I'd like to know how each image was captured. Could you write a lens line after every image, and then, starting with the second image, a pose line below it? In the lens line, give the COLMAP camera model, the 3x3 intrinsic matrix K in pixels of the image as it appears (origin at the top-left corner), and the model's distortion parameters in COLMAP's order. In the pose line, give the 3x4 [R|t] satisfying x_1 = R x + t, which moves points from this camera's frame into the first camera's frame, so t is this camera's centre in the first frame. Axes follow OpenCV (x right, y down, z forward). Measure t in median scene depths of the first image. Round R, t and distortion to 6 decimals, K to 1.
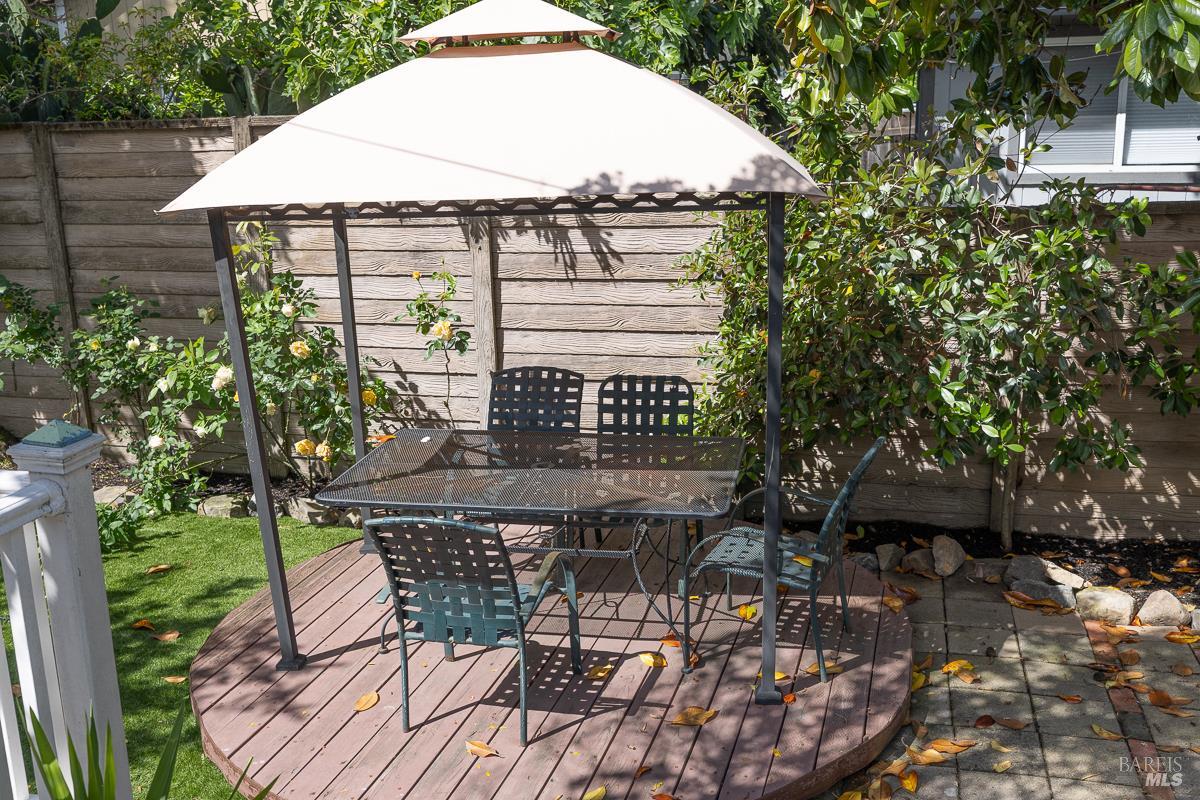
lens RADIAL K [[1177.4, 0, 600.4], [0, 1177.4, 396.5], [0, 0, 1]] dist [0.019081, 0.000000]
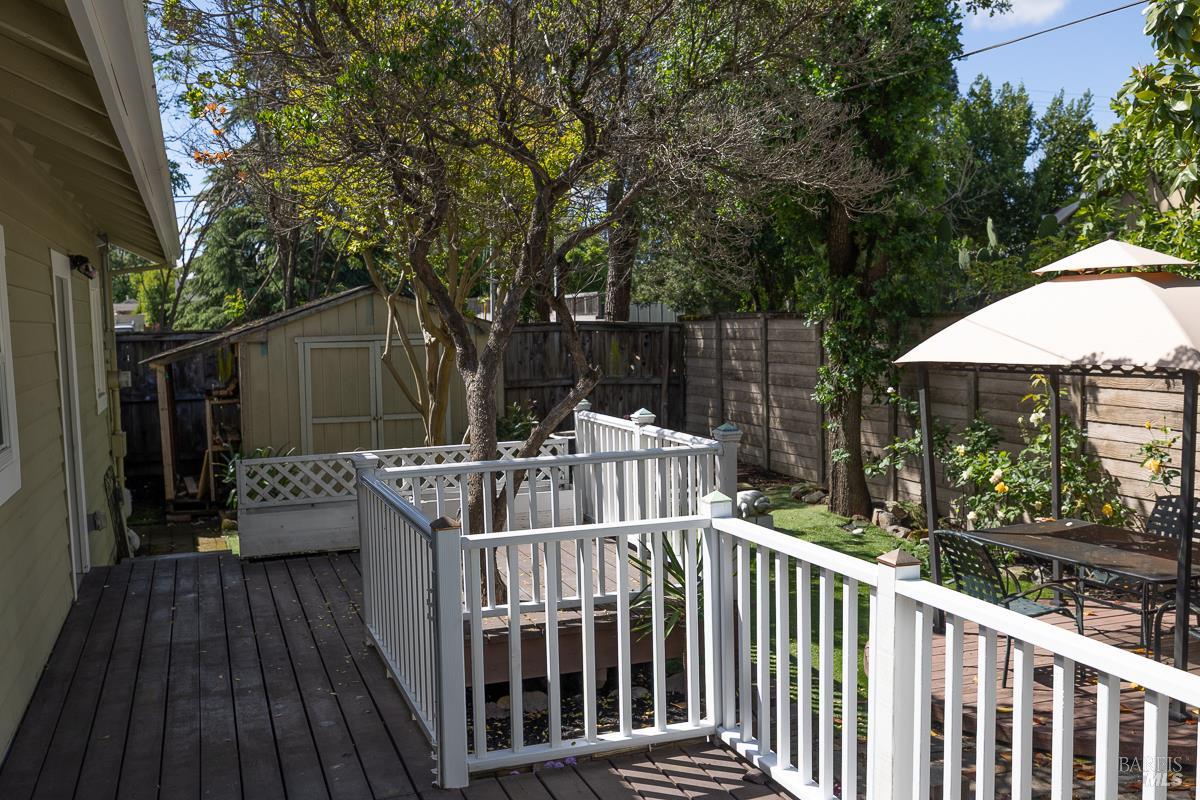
lens RADIAL K [[1177.4, 0, 602.1], [0, 1177.4, 403.2], [0, 0, 1]] dist [0.019081, 0.000000]
pose [[0.578983, 0.081212, -0.811285, 0.953264], [-0.195017, 0.979939, -0.041082, 0.083581], [0.791674, 0.182000, 0.583205, -0.503337]]
